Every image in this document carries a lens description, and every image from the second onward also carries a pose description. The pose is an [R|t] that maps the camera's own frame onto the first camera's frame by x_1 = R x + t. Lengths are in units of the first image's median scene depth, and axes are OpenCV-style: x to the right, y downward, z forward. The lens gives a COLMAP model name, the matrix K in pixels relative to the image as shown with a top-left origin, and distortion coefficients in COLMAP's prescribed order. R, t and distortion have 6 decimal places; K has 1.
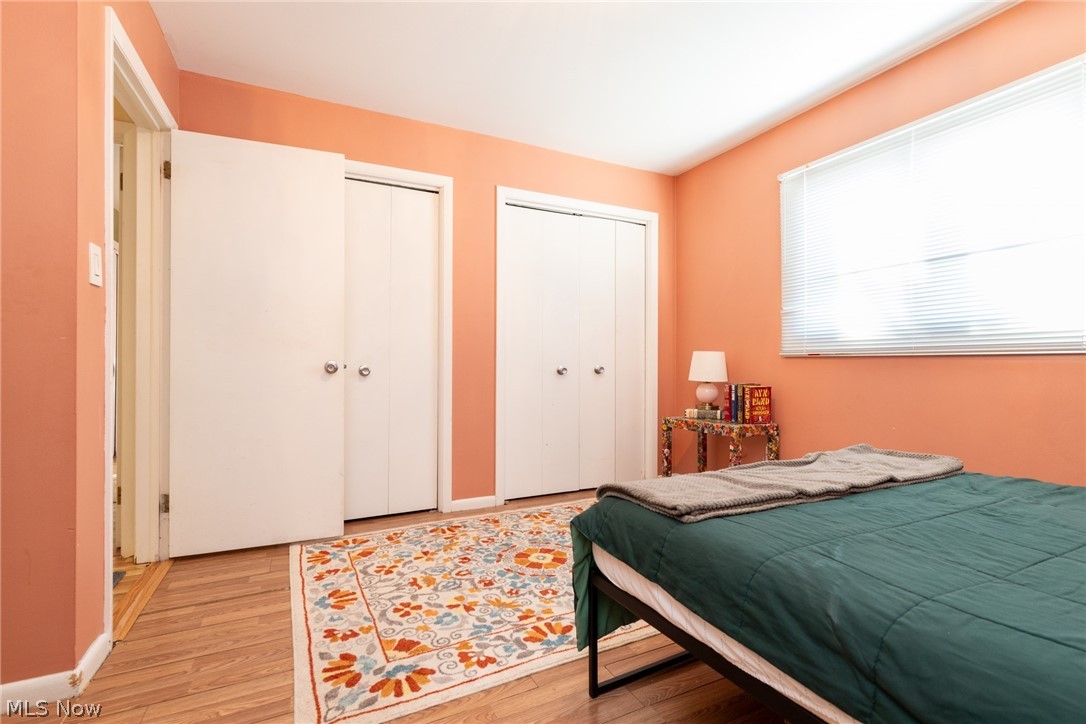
lens RADIAL K [[482.9, 0, 540.9], [0, 482.9, 366.3], [0, 0, 1]] dist [0.000865, 0.000014]
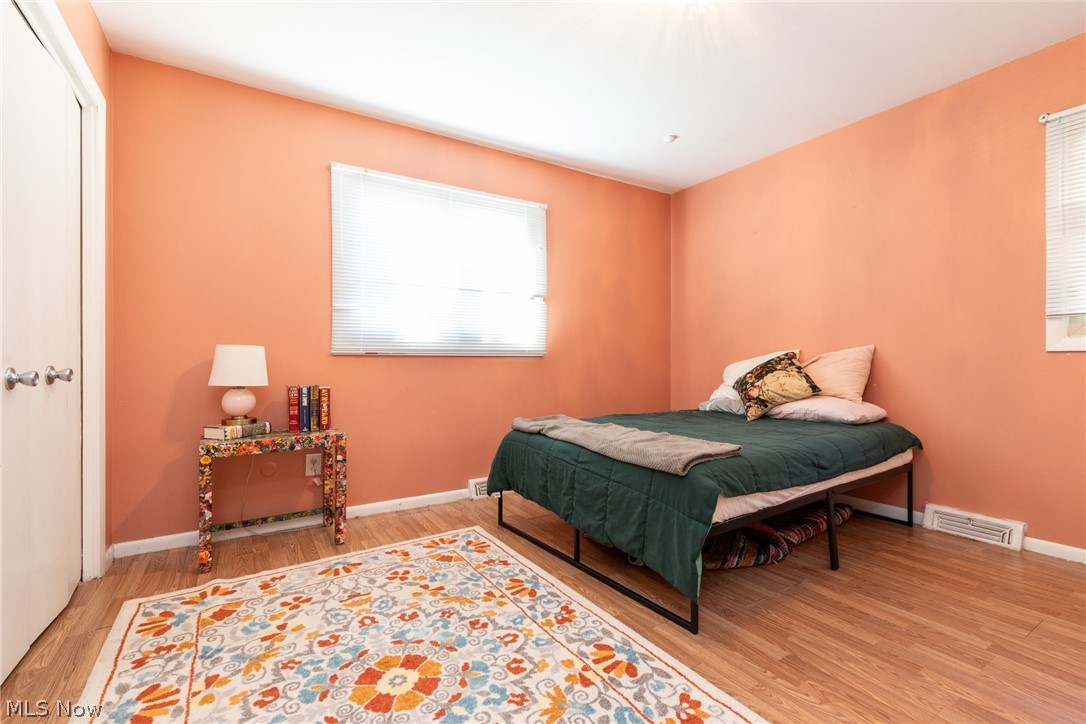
lens RADIAL K [[482.9, 0, 540.9], [0, 482.9, 366.3], [0, 0, 1]] dist [0.000865, 0.000014]
pose [[-0.104637, -0.007669, 0.994481, -0.677275], [0.006748, 0.999942, 0.008421, -0.002886], [-0.994488, 0.007592, -0.104579, 0.963735]]
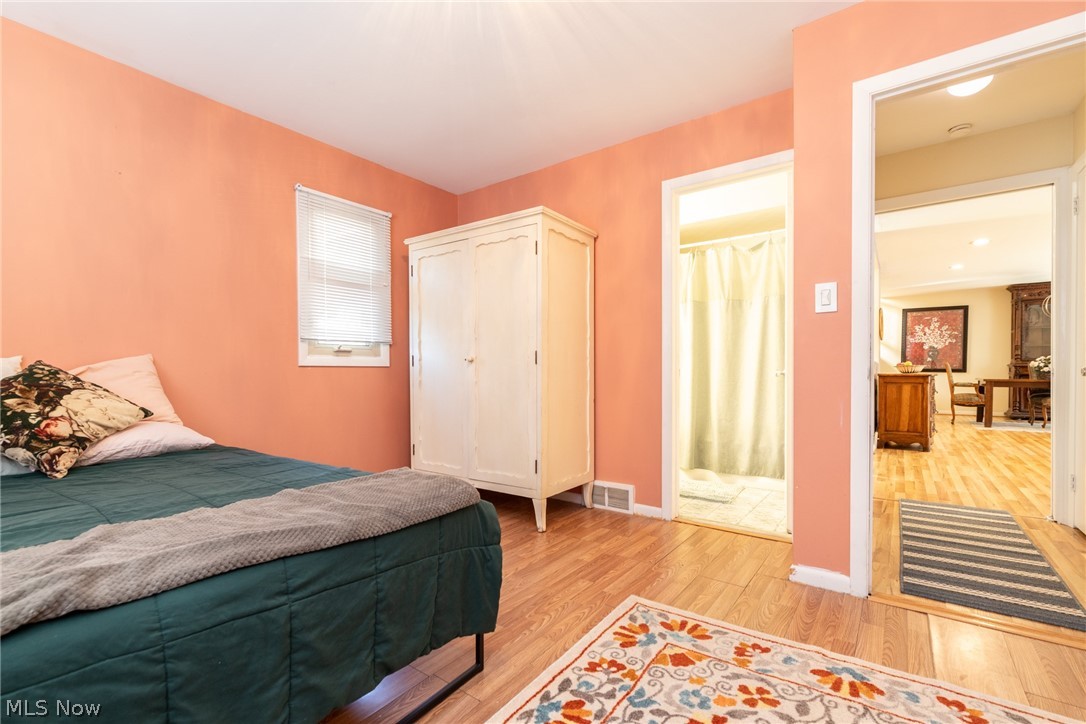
lens RADIAL K [[484.3, 0, 536.4], [0, 484.3, 378.8], [0, 0, 1]] dist [0.001781, 0.000359]
pose [[-0.887990, 0.014583, -0.459632, 0.317387], [0.005458, 0.999761, 0.021177, -0.007998], [0.459831, 0.016296, -0.887857, 1.304147]]
